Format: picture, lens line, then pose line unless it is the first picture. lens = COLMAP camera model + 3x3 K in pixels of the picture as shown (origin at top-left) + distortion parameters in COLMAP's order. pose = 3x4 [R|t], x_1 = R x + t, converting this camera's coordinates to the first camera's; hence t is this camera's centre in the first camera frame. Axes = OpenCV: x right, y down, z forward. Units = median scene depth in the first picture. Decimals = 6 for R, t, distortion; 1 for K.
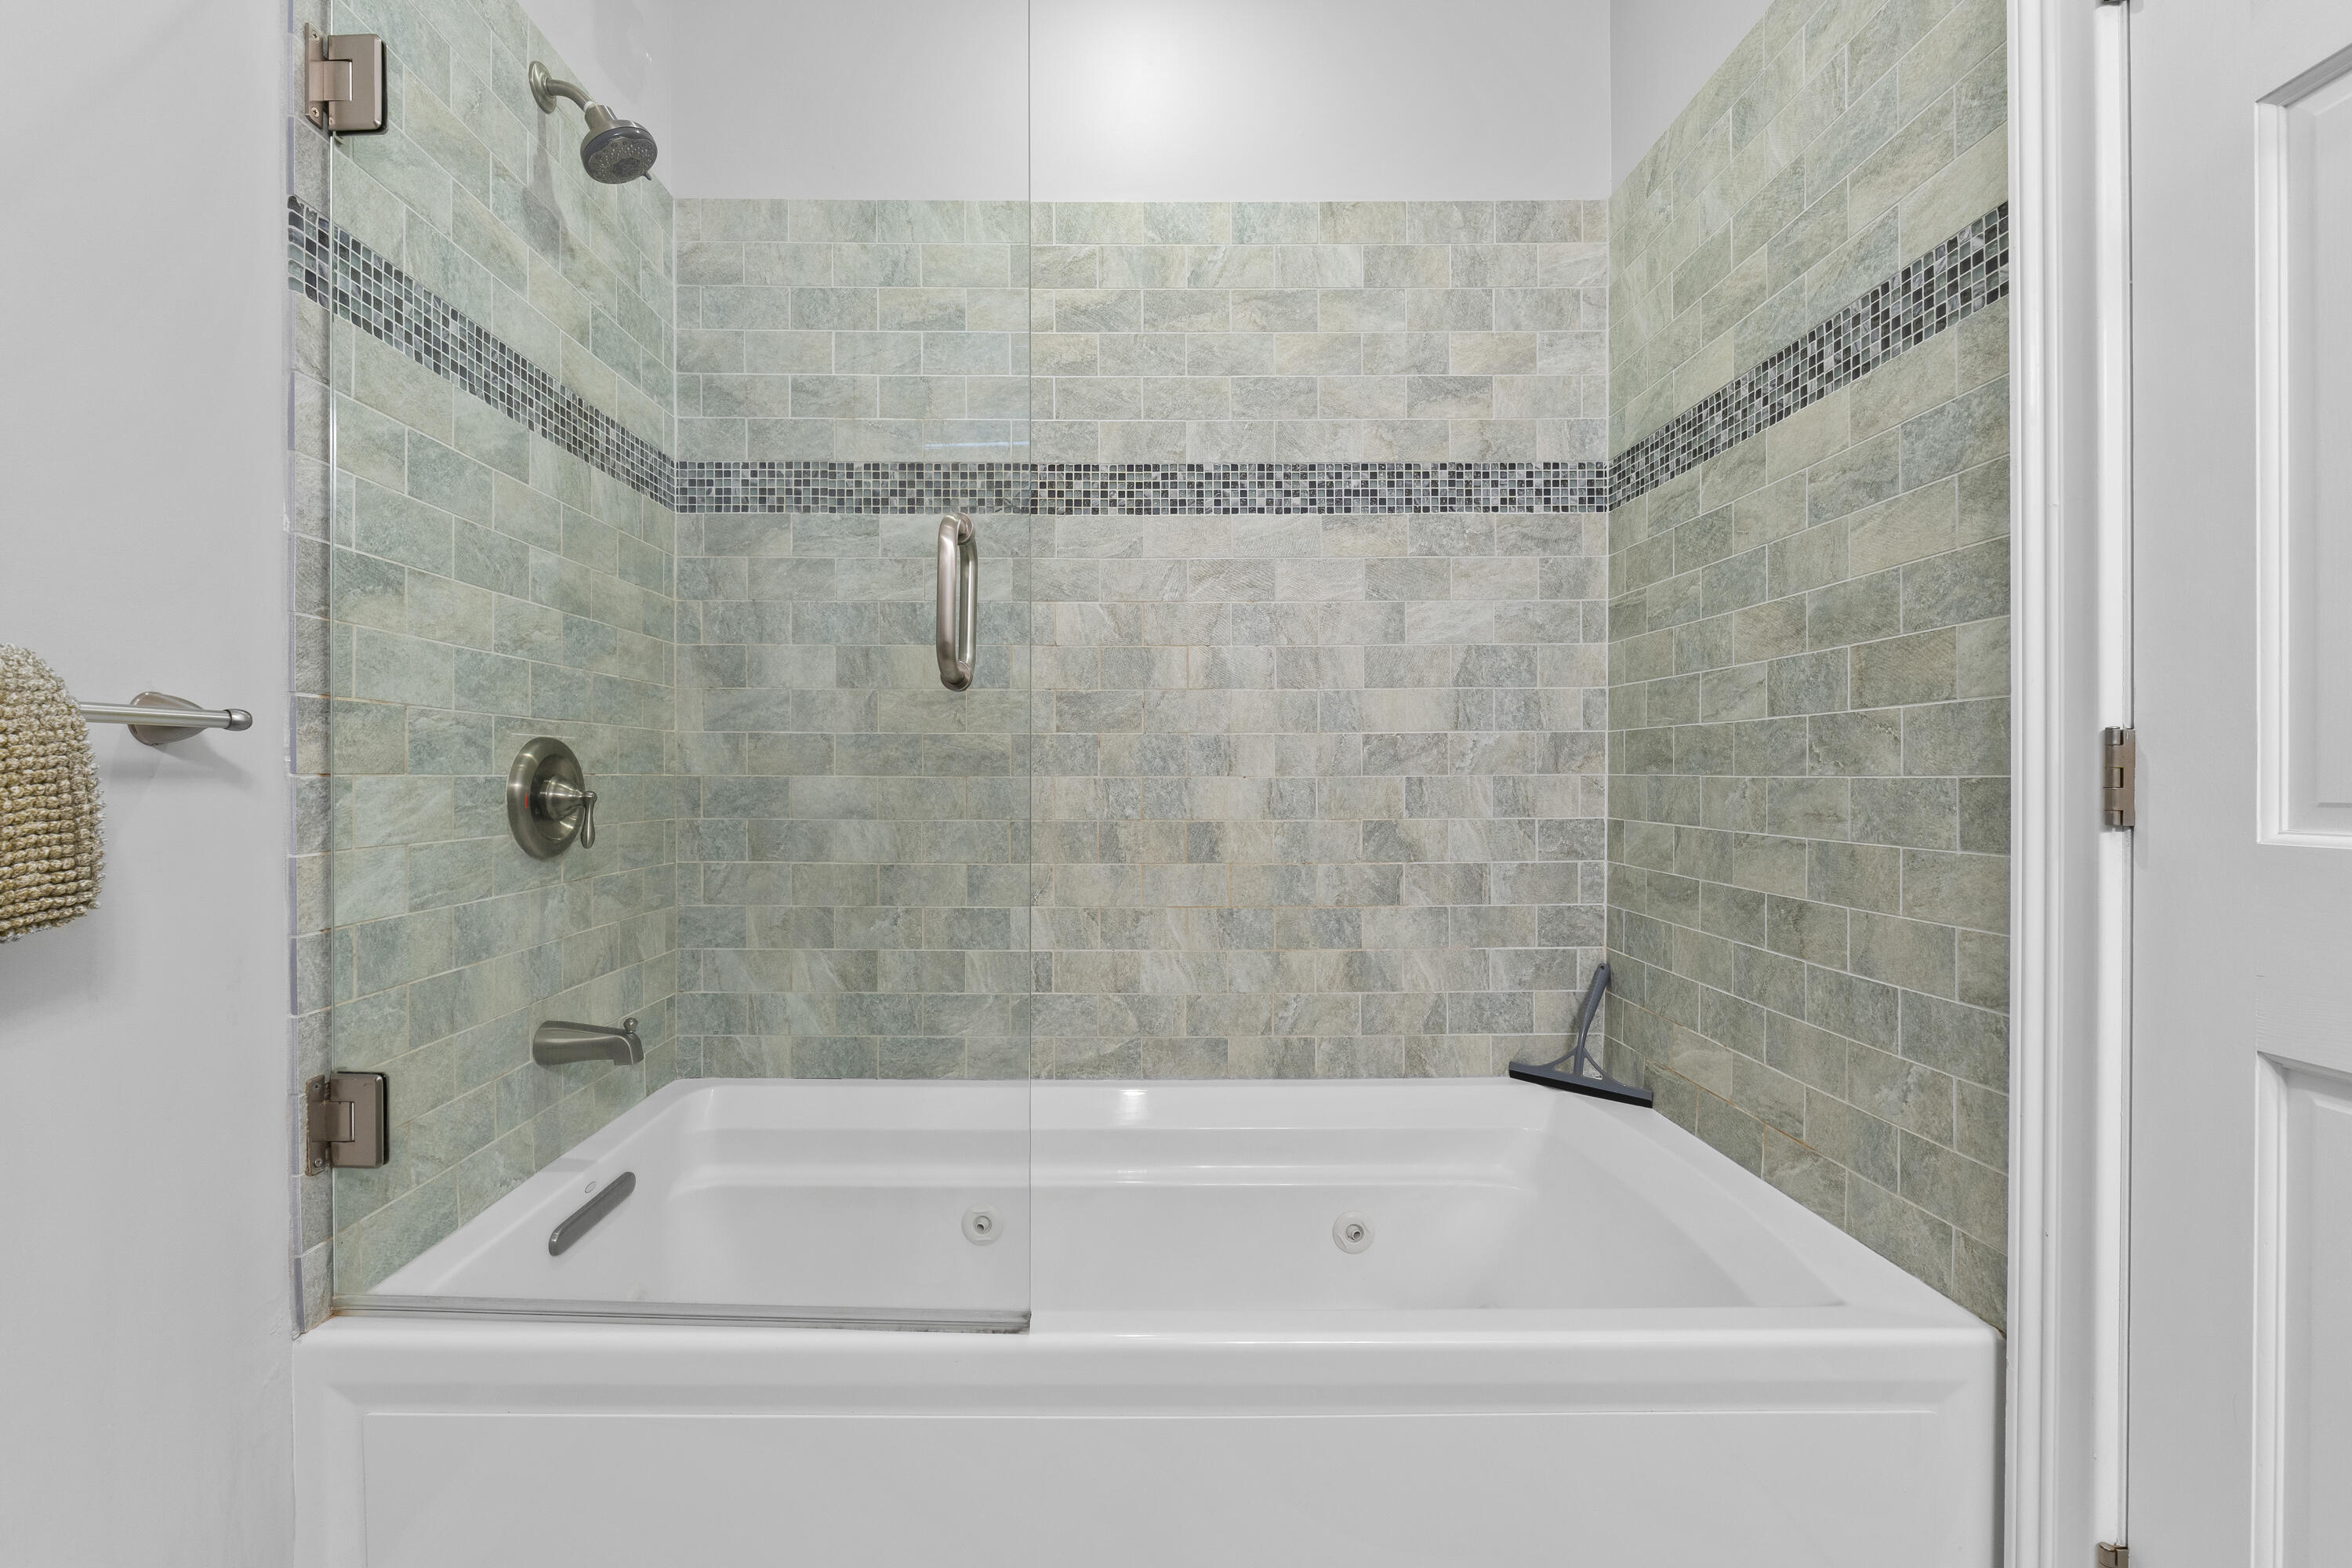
lens RADIAL K [[993.1, 0, 1167.3], [0, 993.1, 779.6], [0, 0, 1]] dist [-0.007911, -0.000013]
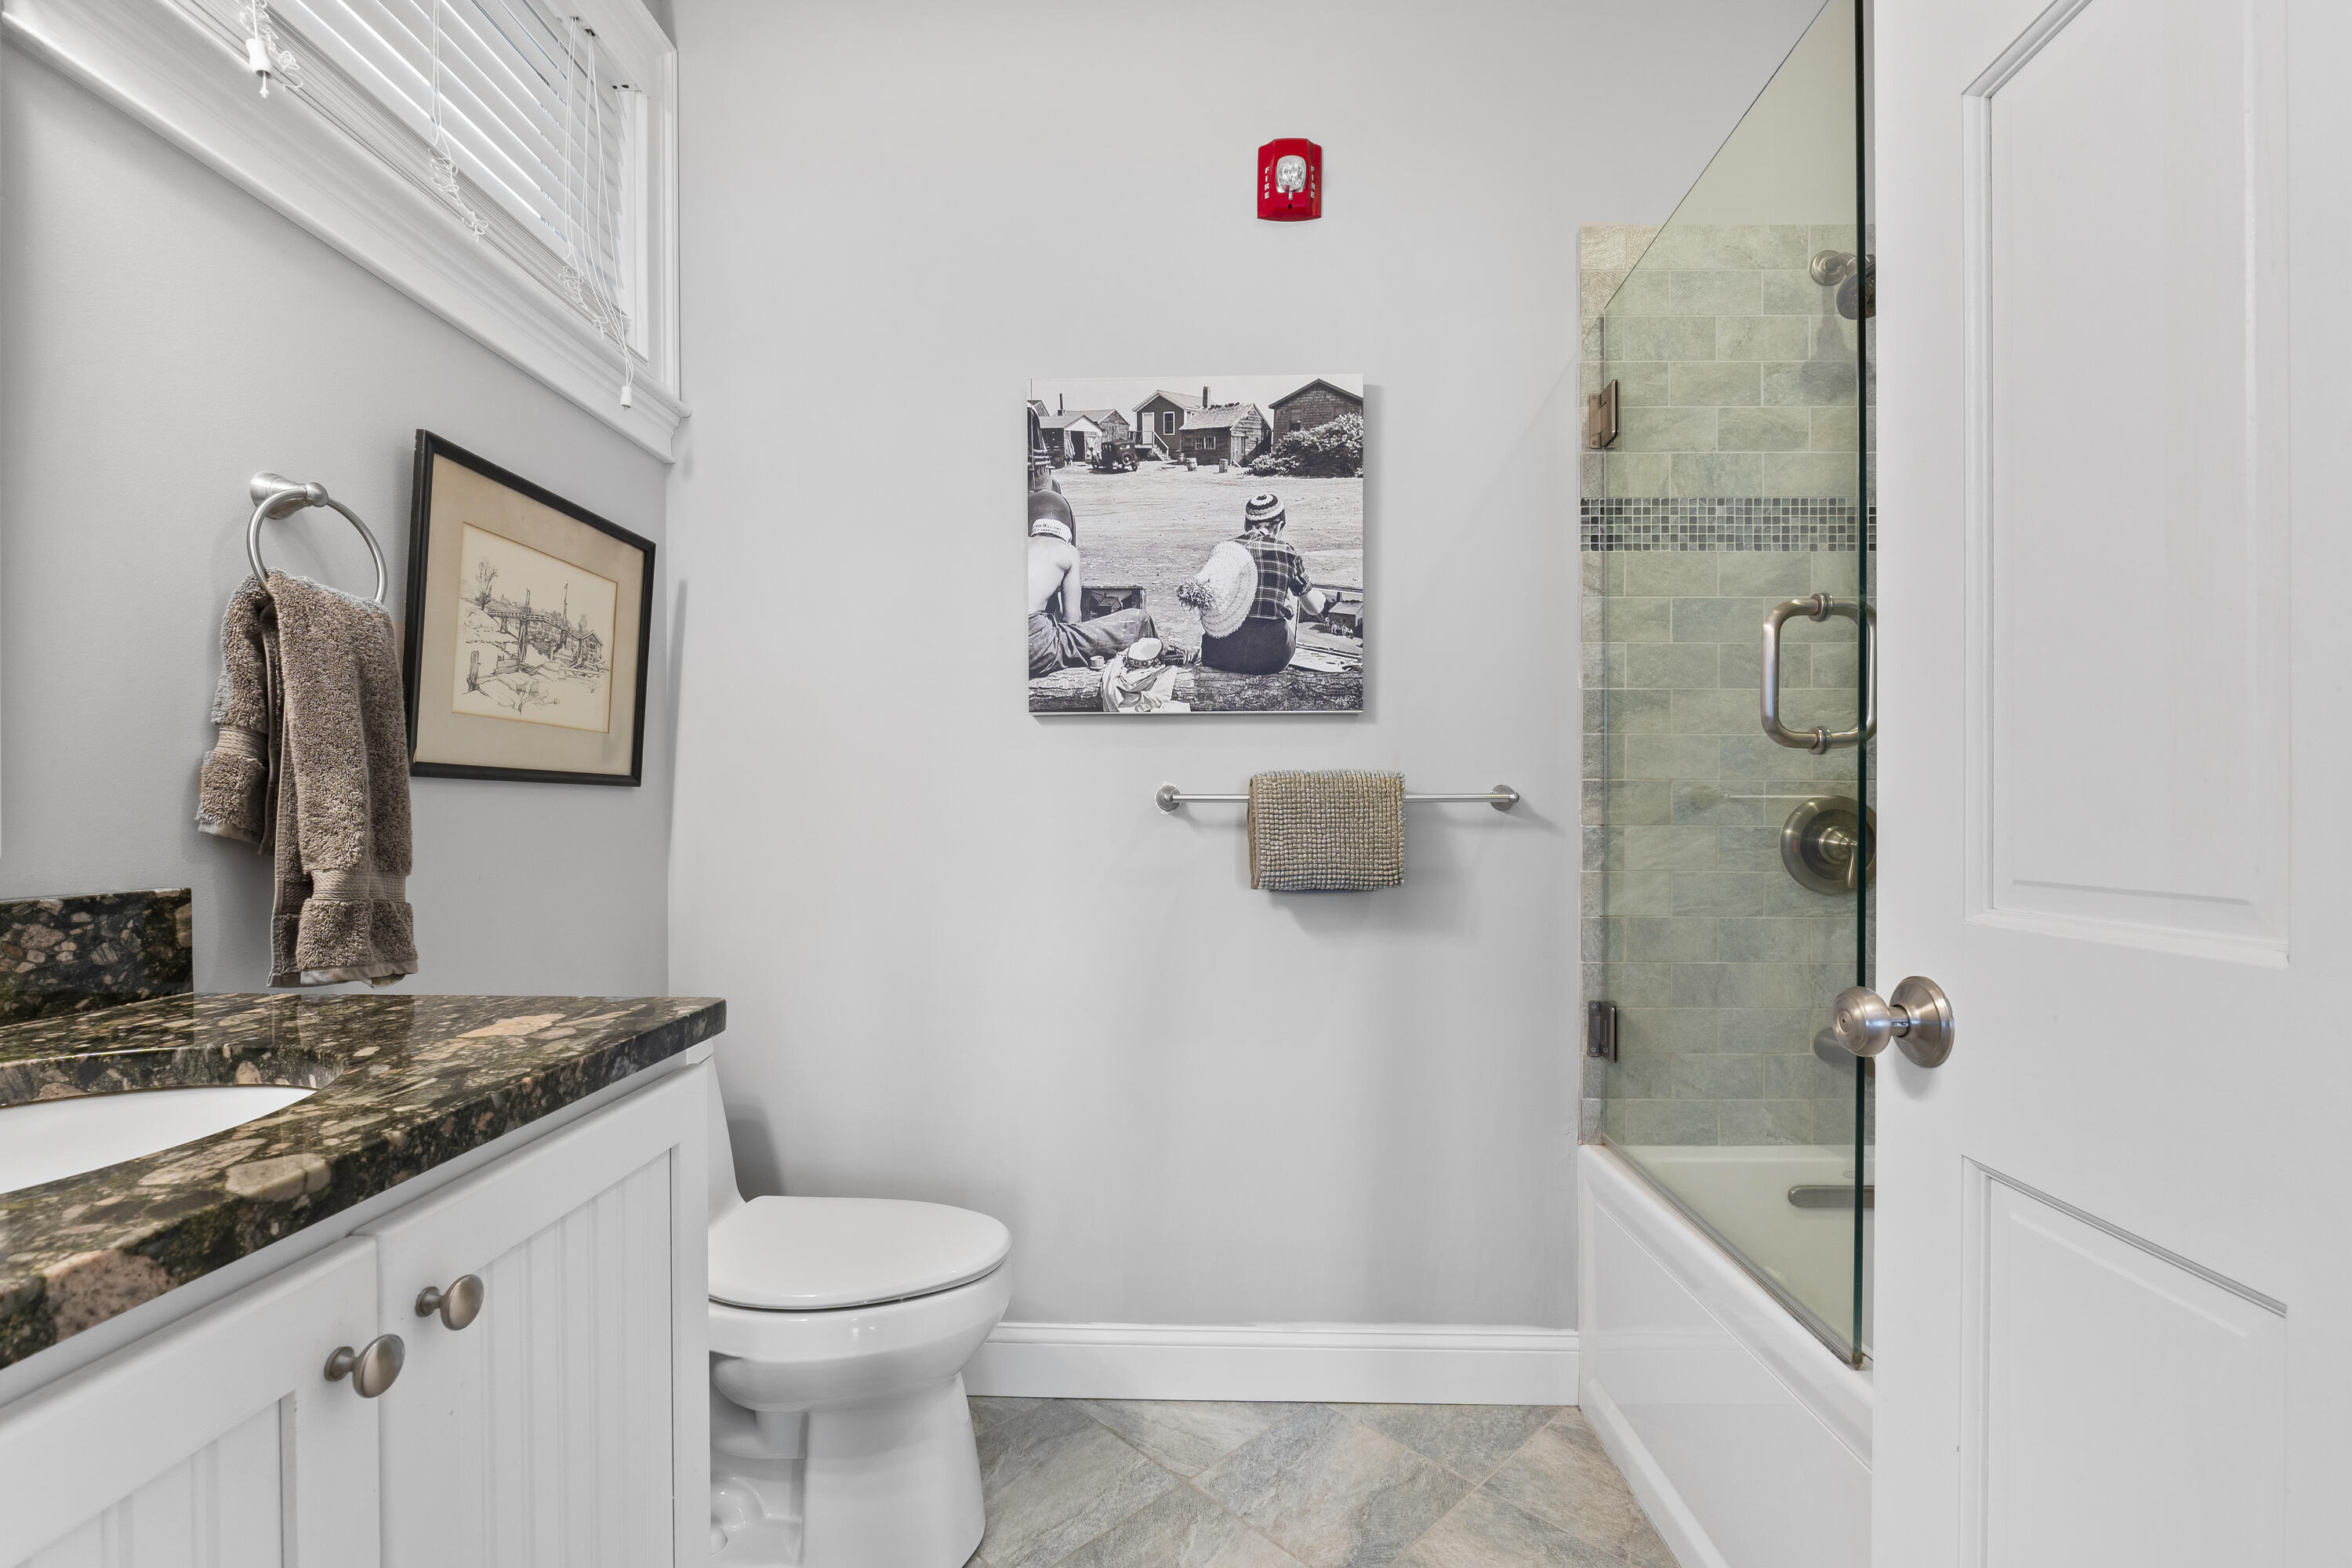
lens RADIAL K [[993.1, 0, 1153.8], [0, 993.1, 821.4], [0, 0, 1]] dist [-0.007911, -0.000013]
pose [[-0.050631, -0.000735, -0.998717, 0.795869], [-0.006006, 0.999982, -0.000431, -0.005760], [0.998699, 0.005976, -0.050634, 0.278521]]
